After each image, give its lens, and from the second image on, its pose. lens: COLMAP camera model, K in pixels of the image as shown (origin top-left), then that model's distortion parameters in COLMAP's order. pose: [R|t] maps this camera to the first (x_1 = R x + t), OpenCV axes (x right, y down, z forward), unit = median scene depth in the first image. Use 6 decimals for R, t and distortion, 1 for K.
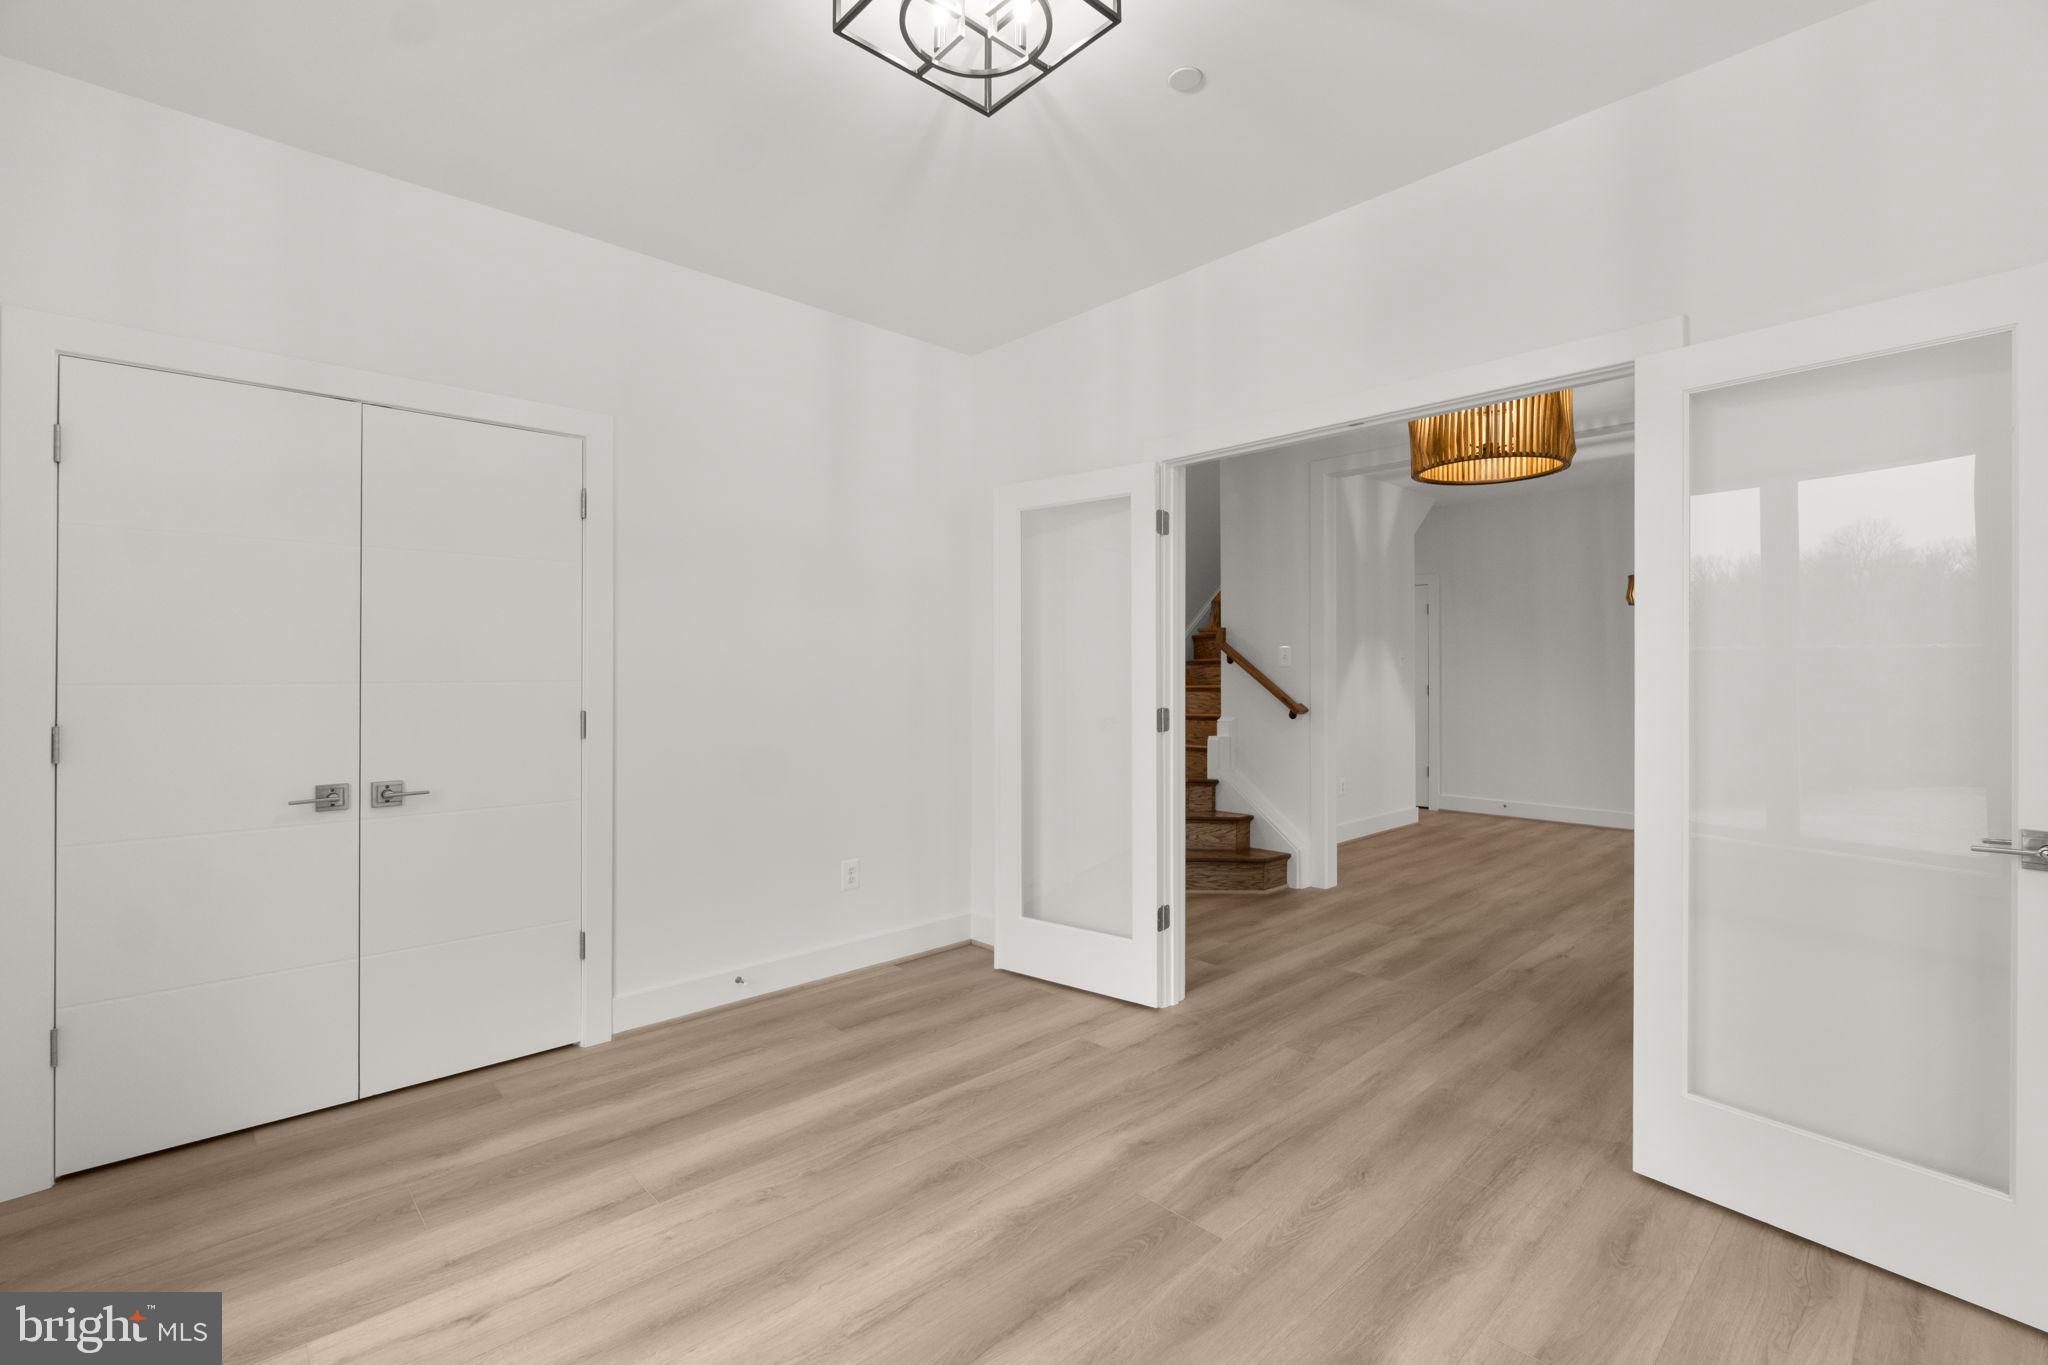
lens RADIAL K [[878.9, 0, 1025.5], [0, 878.9, 678.0], [0, 0, 1]] dist [-0.002743, -0.000030]
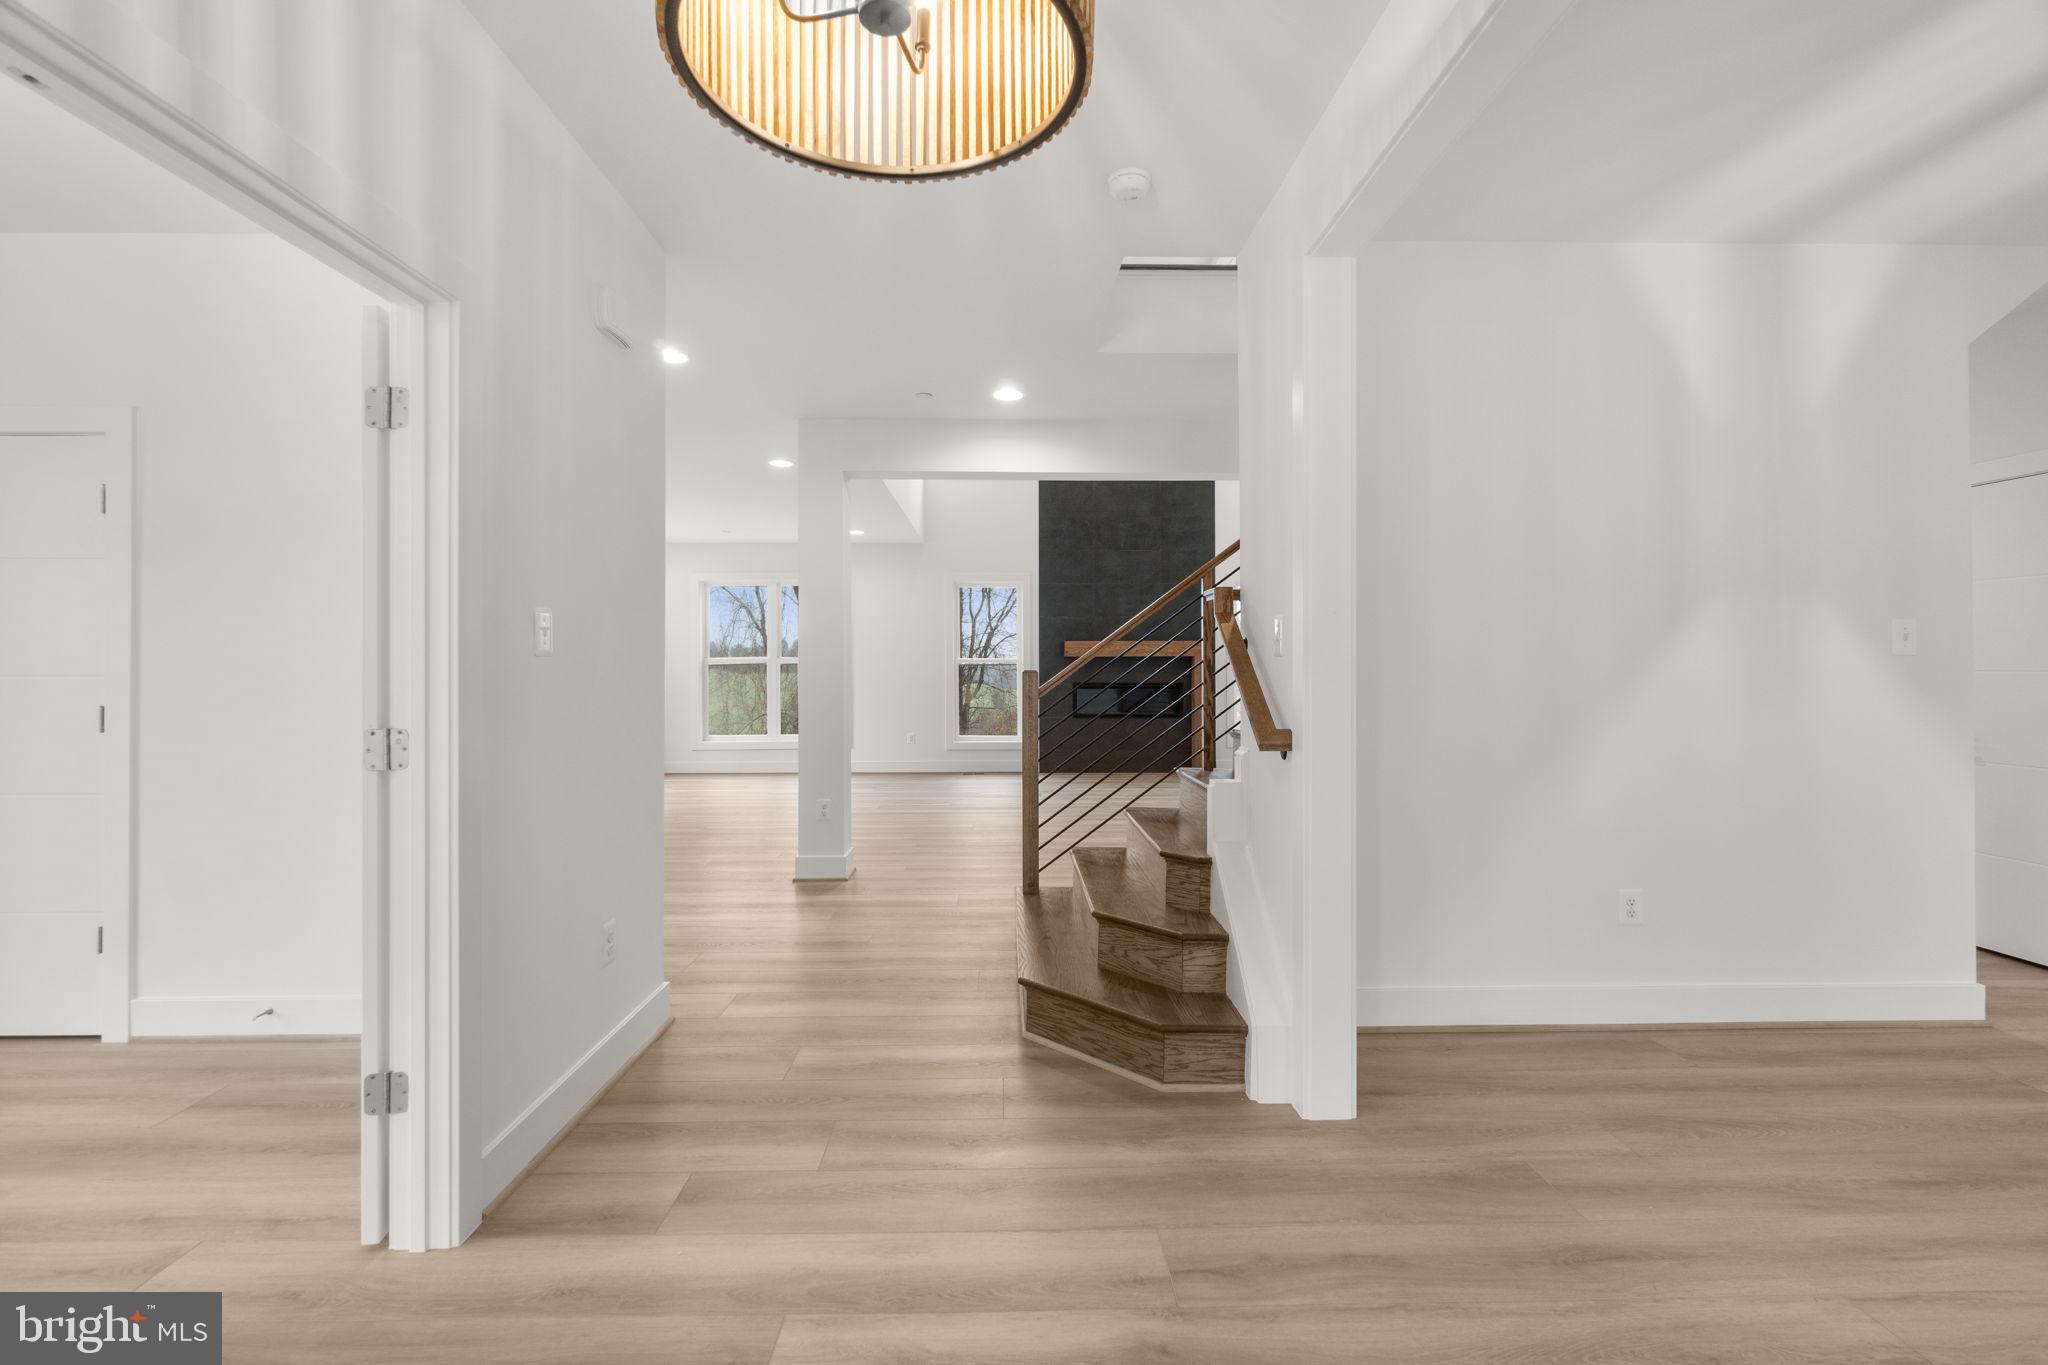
lens RADIAL K [[878.9, 0, 1021.2], [0, 878.9, 669.8], [0, 0, 1]] dist [-0.002743, -0.000030]
pose [[0.750732, -0.004142, -0.660594, 0.936564], [-0.003053, 0.999948, -0.009739, 0.003146], [0.660600, 0.009329, 0.750680, 0.932663]]
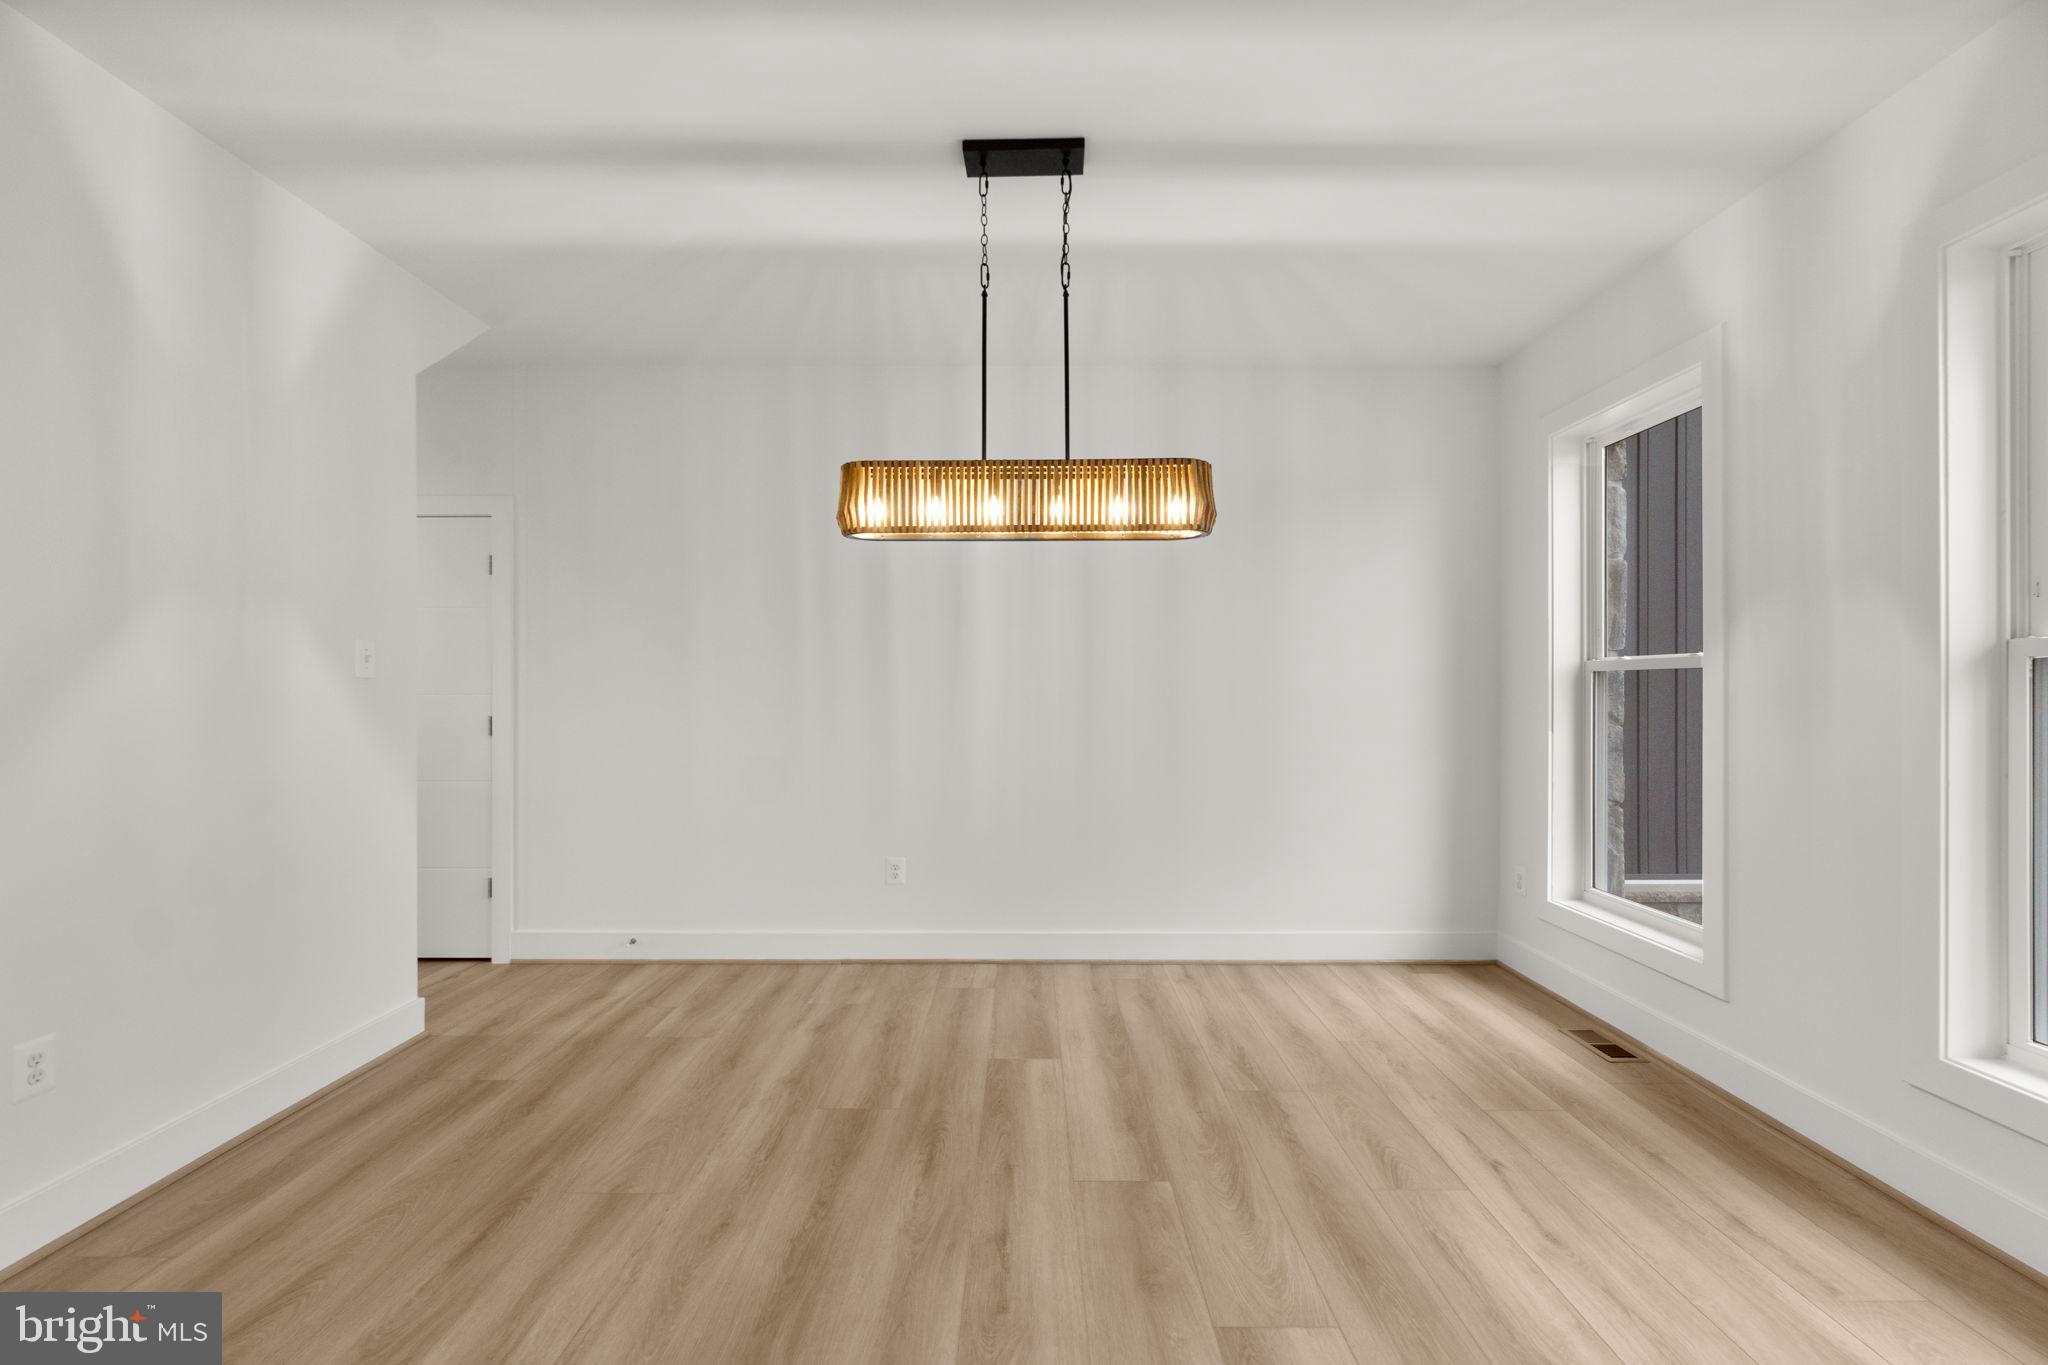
lens RADIAL K [[878.9, 0, 1020.9], [0, 878.9, 683.3], [0, 0, 1]] dist [-0.002743, -0.000030]
pose [[0.670604, 0.001504, 0.741814, 0.793111], [0.011145, 0.999865, -0.012103, -0.001617], [-0.741732, 0.016384, 0.670497, 1.205915]]
